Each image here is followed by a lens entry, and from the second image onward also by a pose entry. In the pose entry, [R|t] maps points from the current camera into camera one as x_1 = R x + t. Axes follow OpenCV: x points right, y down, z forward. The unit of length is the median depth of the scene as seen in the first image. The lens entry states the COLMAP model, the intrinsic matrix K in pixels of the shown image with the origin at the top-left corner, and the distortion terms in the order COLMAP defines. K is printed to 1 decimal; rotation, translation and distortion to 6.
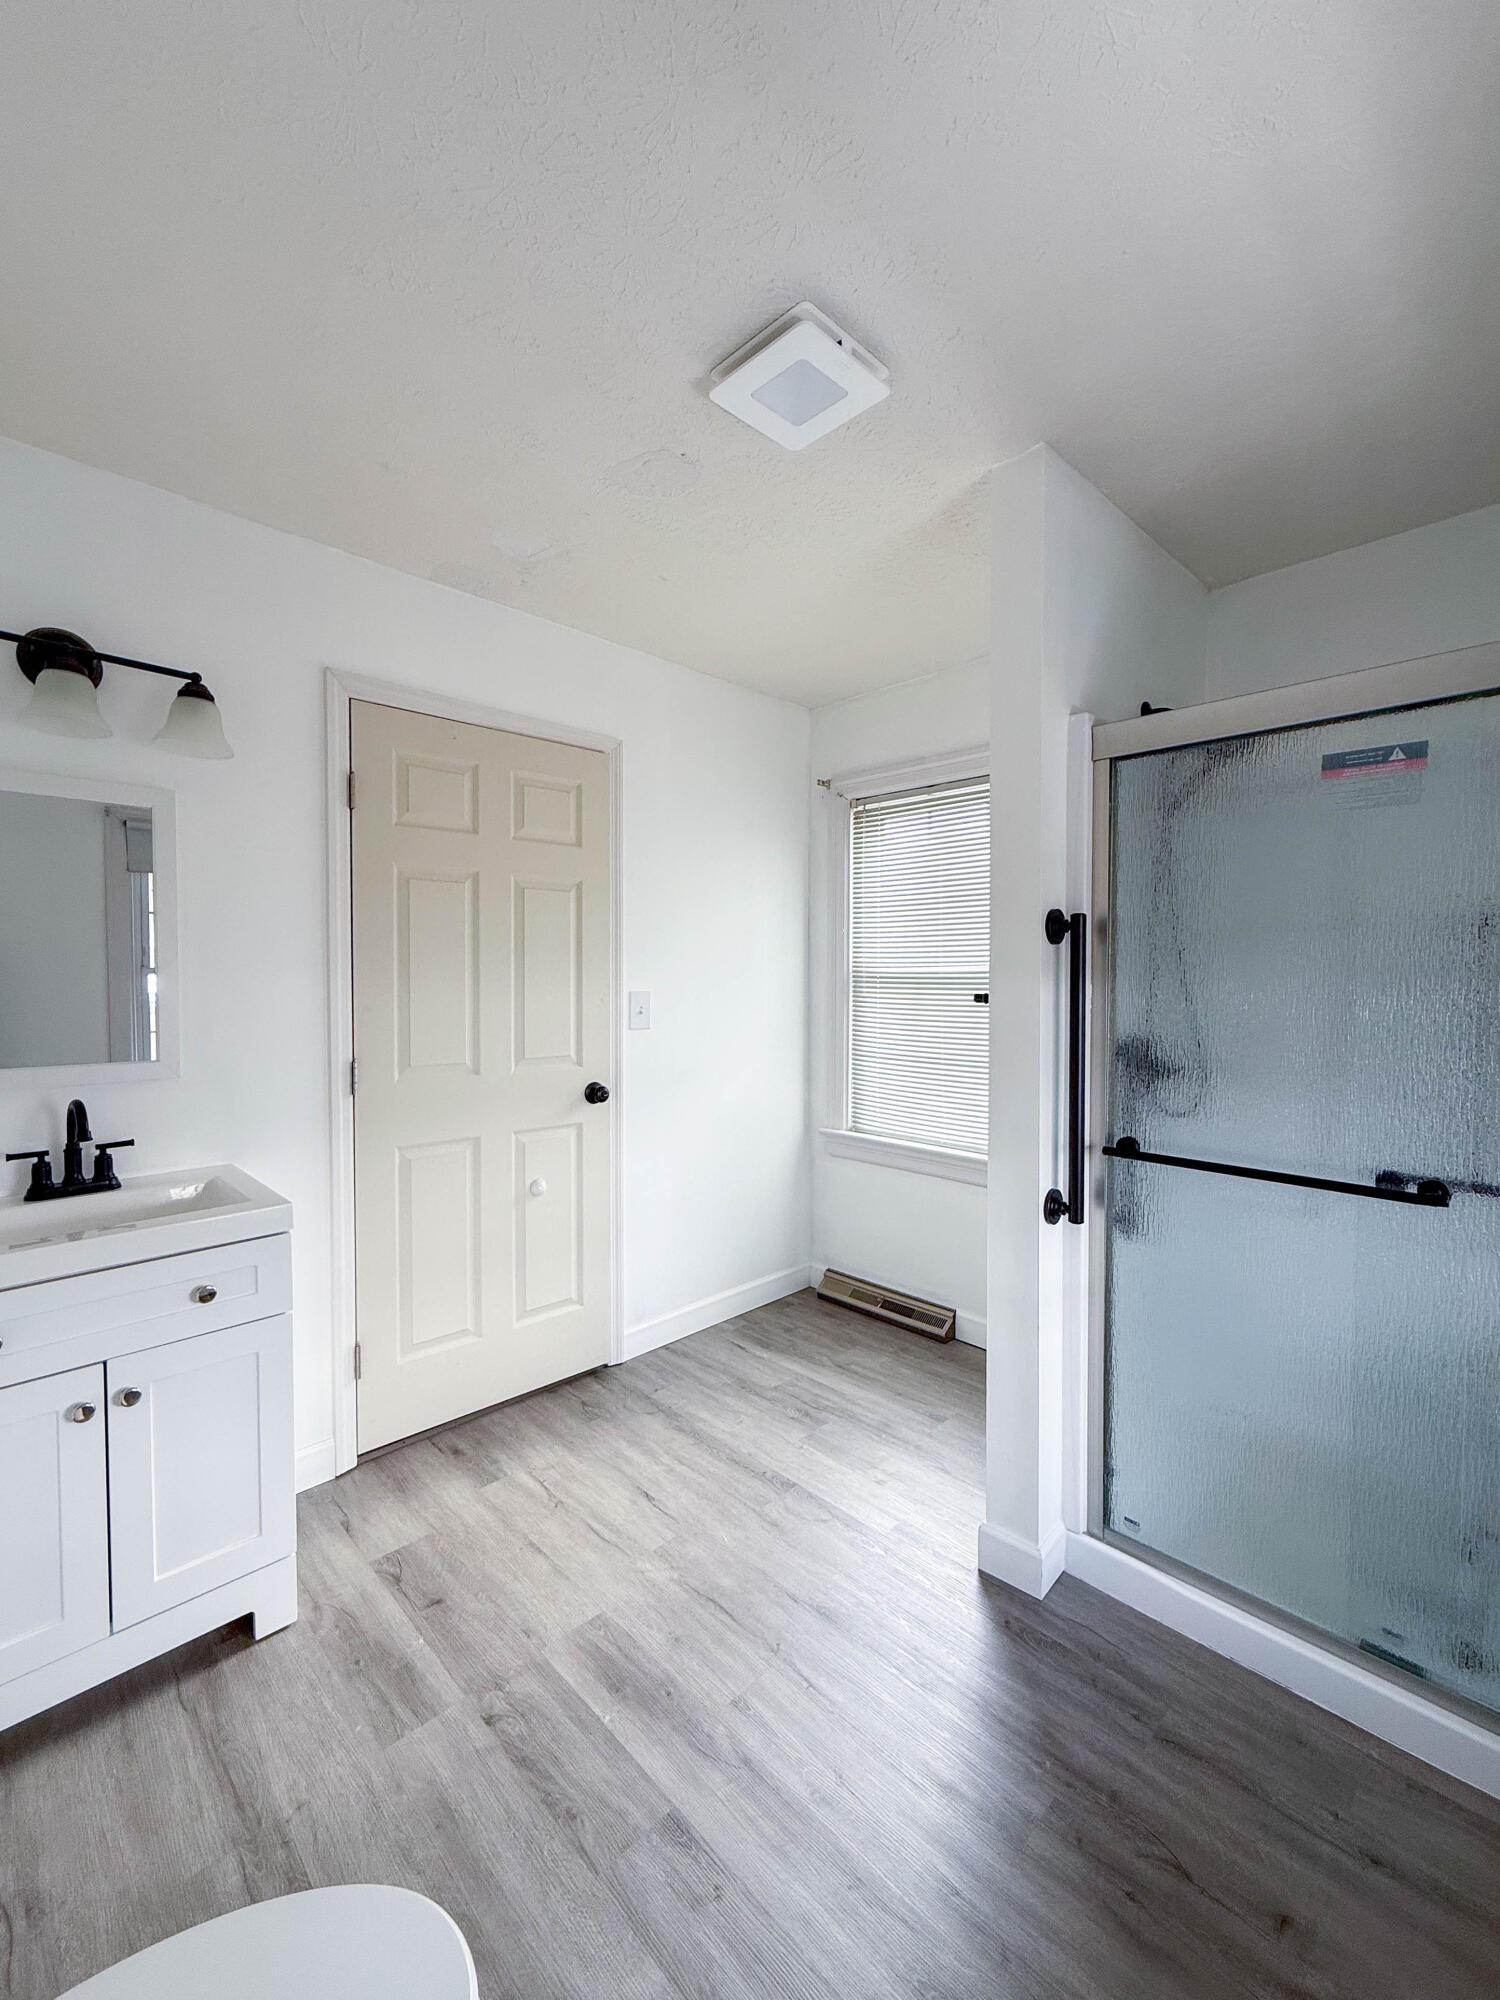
lens RADIAL K [[825.6, 0, 746.6], [0, 825.6, 1001.4], [0, 0, 1]] dist [0.000489, -0.000147]
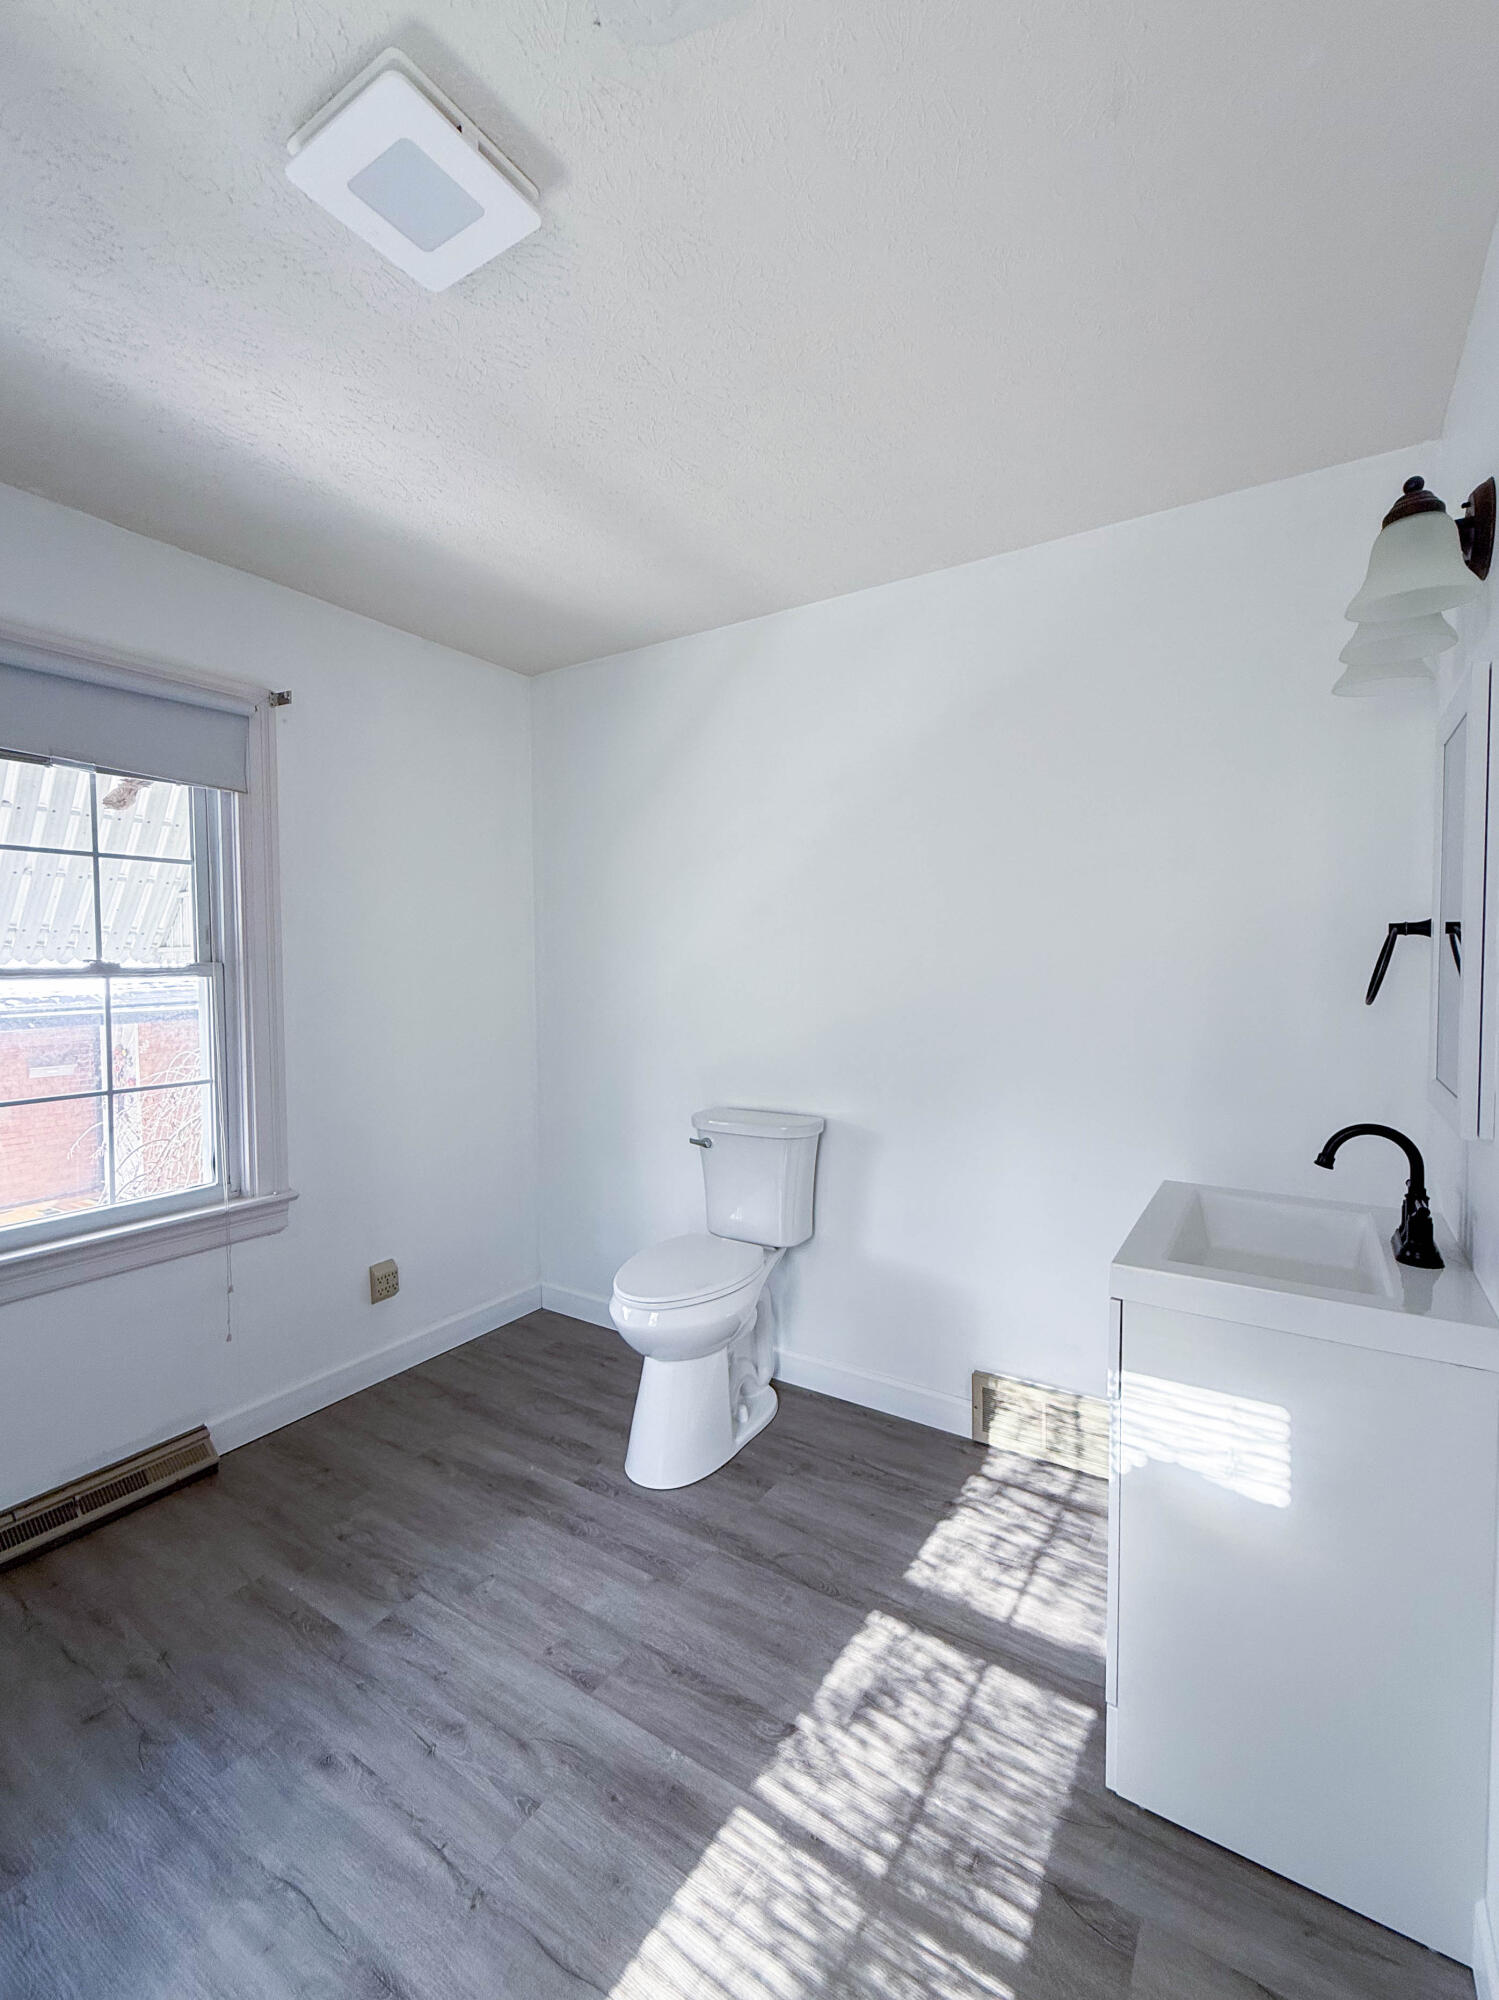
lens RADIAL K [[825.6, 0, 746.1], [0, 825.6, 1001.4], [0, 0, 1]] dist [0.000489, -0.000147]
pose [[-0.973561, 0.017946, -0.227721, -0.049179], [0.001264, 0.997317, 0.073189, -0.069695], [0.228424, 0.070966, -0.970972, 1.904707]]
